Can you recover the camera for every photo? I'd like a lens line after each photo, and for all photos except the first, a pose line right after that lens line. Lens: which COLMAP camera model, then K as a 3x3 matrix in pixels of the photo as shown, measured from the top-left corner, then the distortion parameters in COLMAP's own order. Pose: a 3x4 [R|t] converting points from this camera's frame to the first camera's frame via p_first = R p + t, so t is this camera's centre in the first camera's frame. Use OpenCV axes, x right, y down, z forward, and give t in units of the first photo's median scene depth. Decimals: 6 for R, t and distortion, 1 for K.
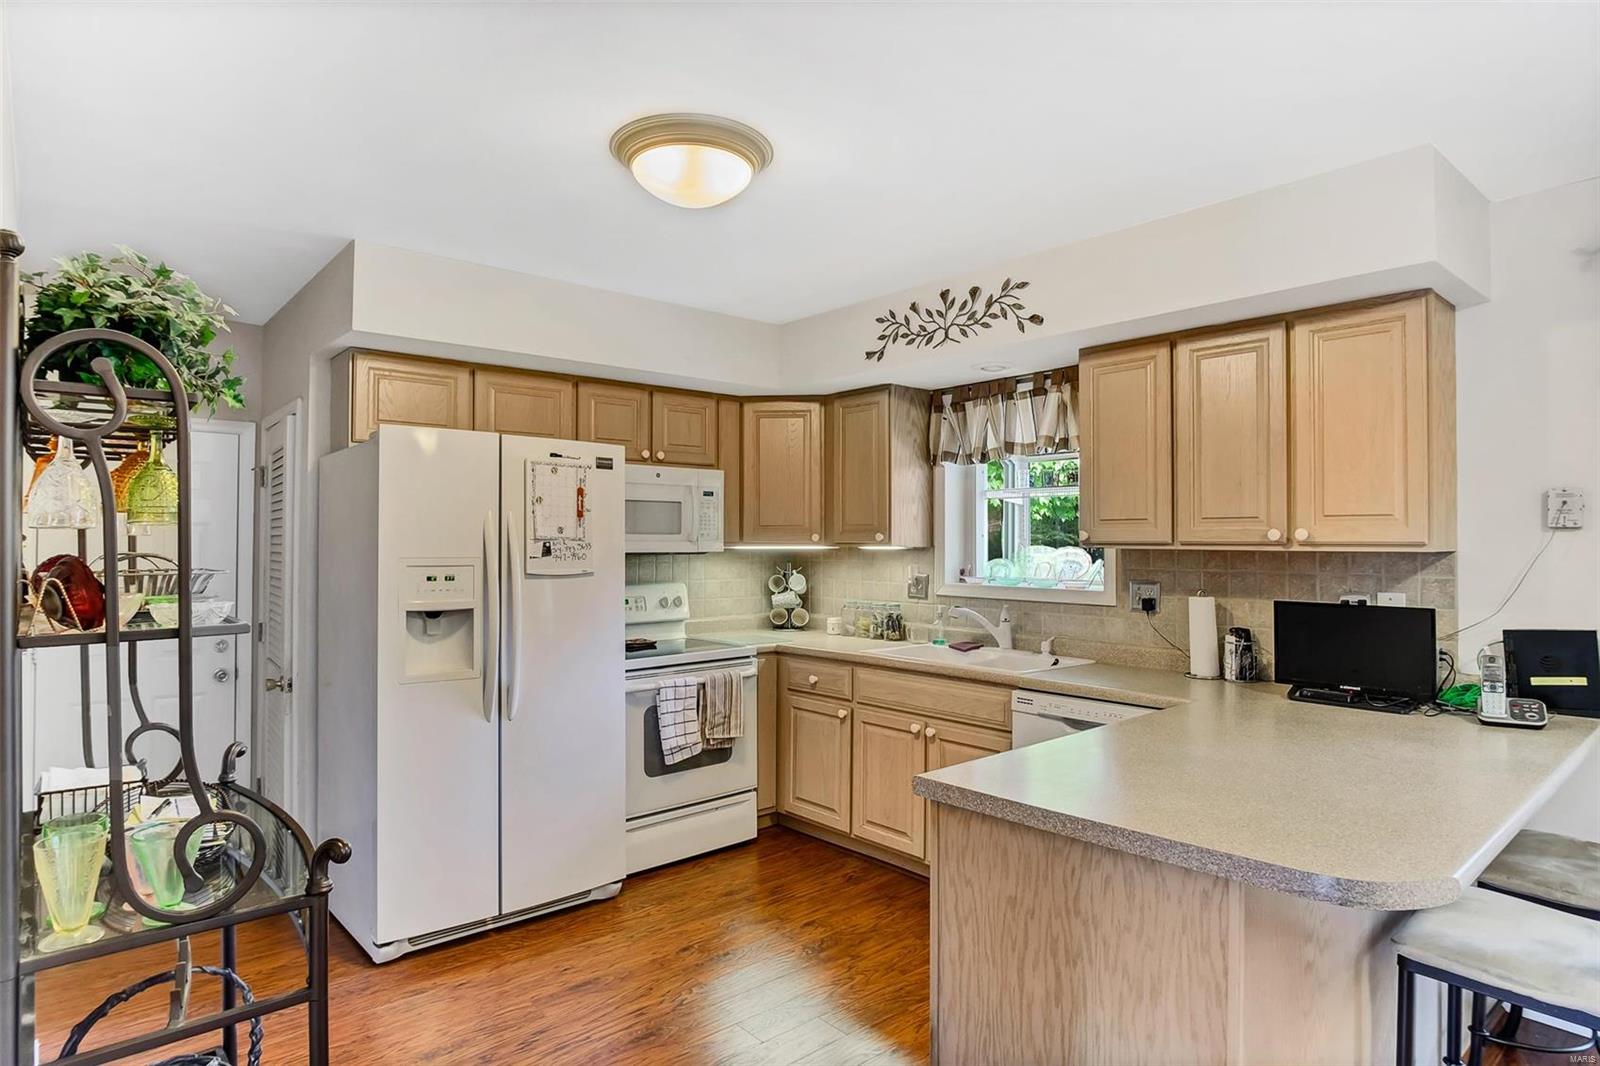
lens RADIAL K [[875.9, 0, 793.7], [0, 875.9, 528.0], [0, 0, 1]] dist [-0.030740, -0.000382]
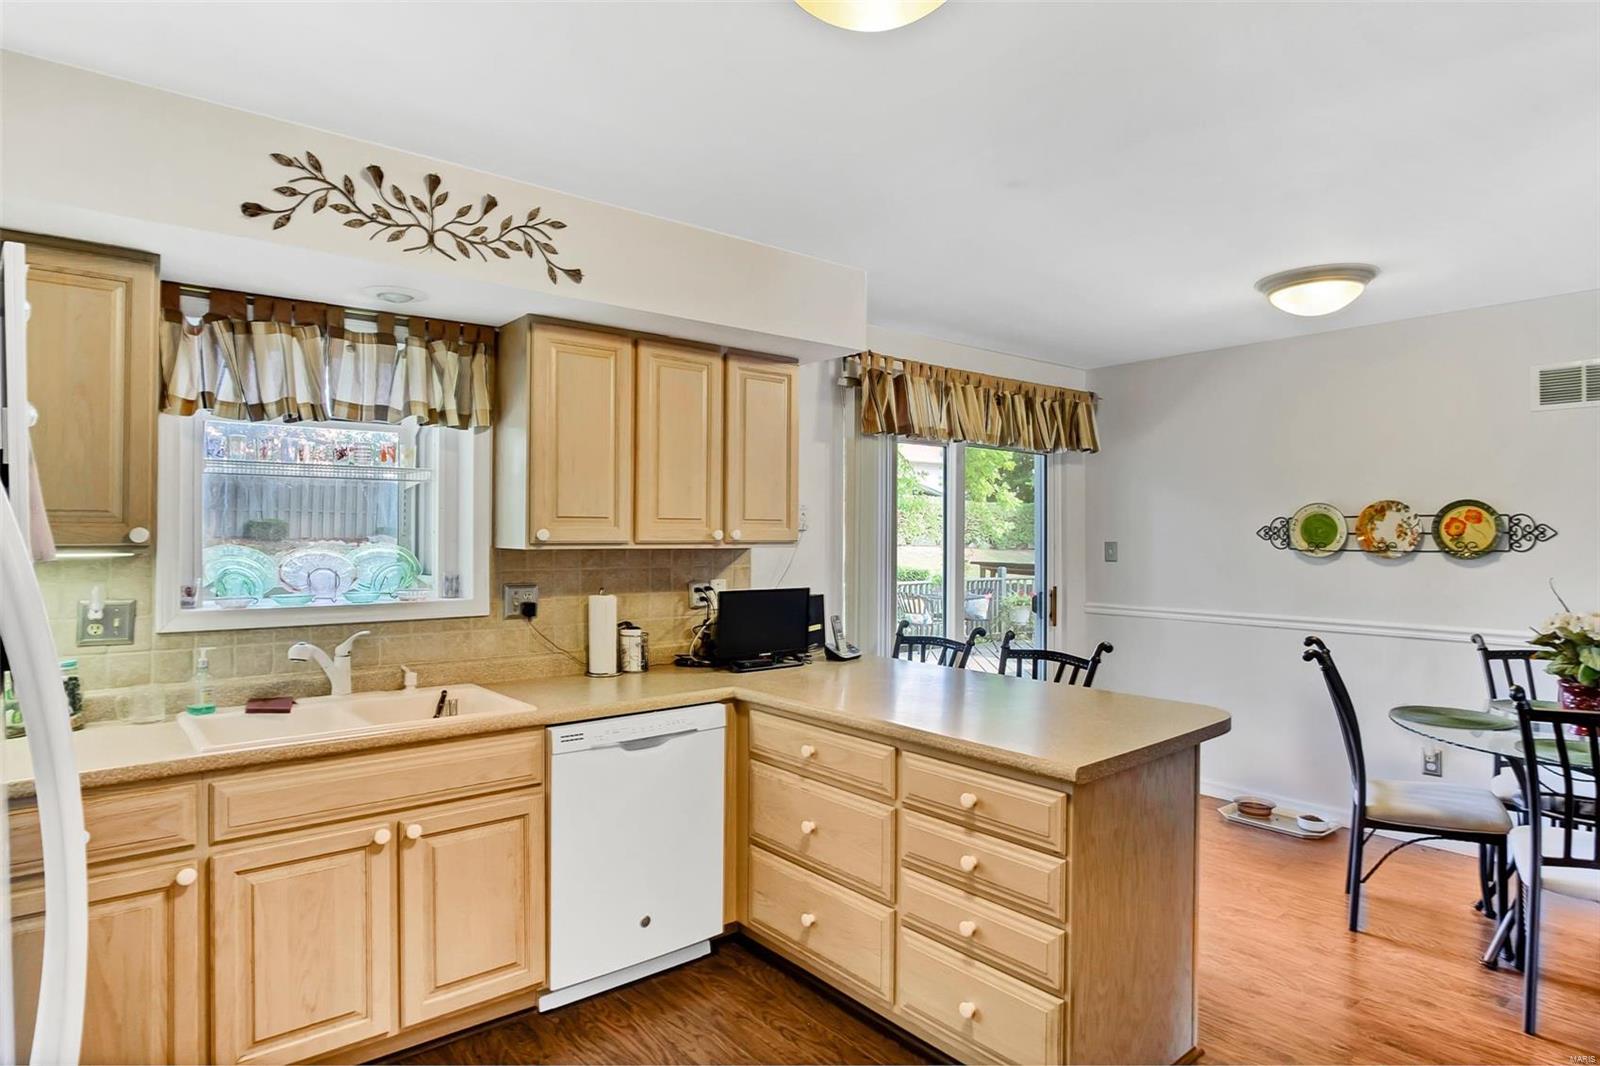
lens RADIAL K [[875.9, 0, 793.7], [0, 875.9, 528.0], [0, 0, 1]] dist [-0.030740, -0.000382]
pose [[0.025879, 0.000829, 0.999665, -0.465102], [-0.020082, 0.999798, -0.000309, -0.002326], [-0.999463, -0.020067, 0.025891, 0.655183]]
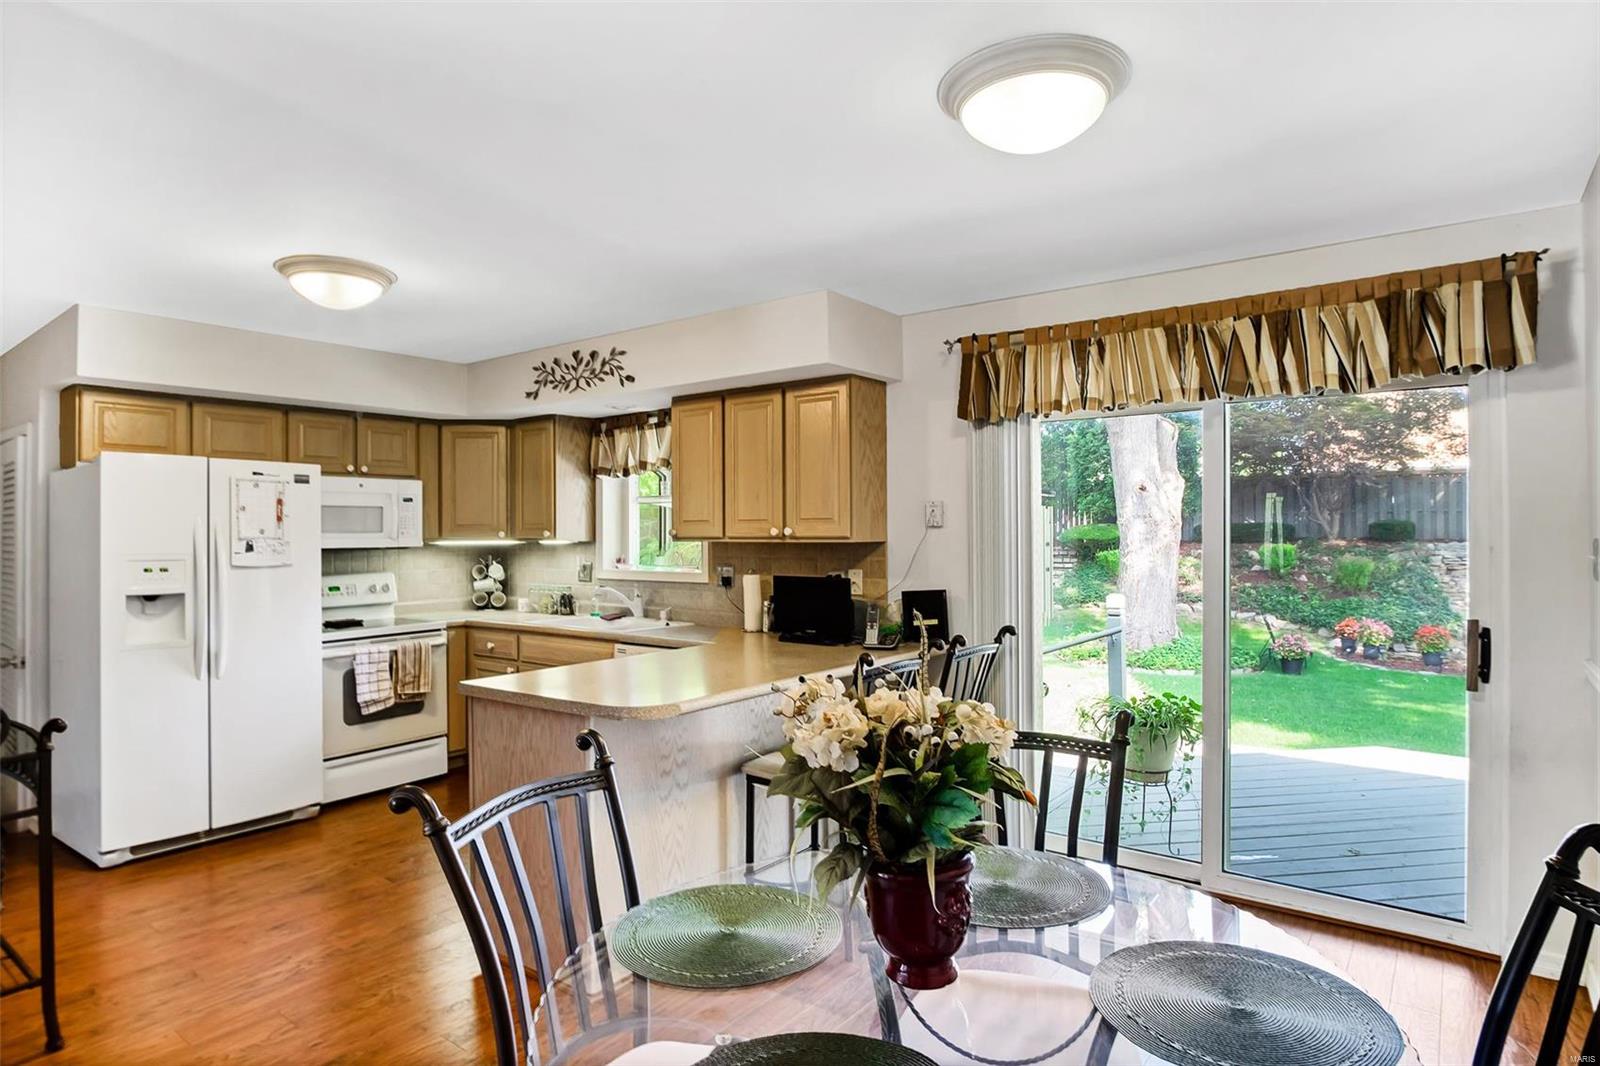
lens RADIAL K [[870.1, 0, 795.7], [0, 870.1, 523.2], [0, 0, 1]] dist [-0.042743, 0.013298]
pose [[0.976699, -0.005843, 0.214535, 0.202847], [0.005038, 0.999978, 0.004300, -0.010075], [-0.214556, -0.003119, 0.976707, -0.356180]]
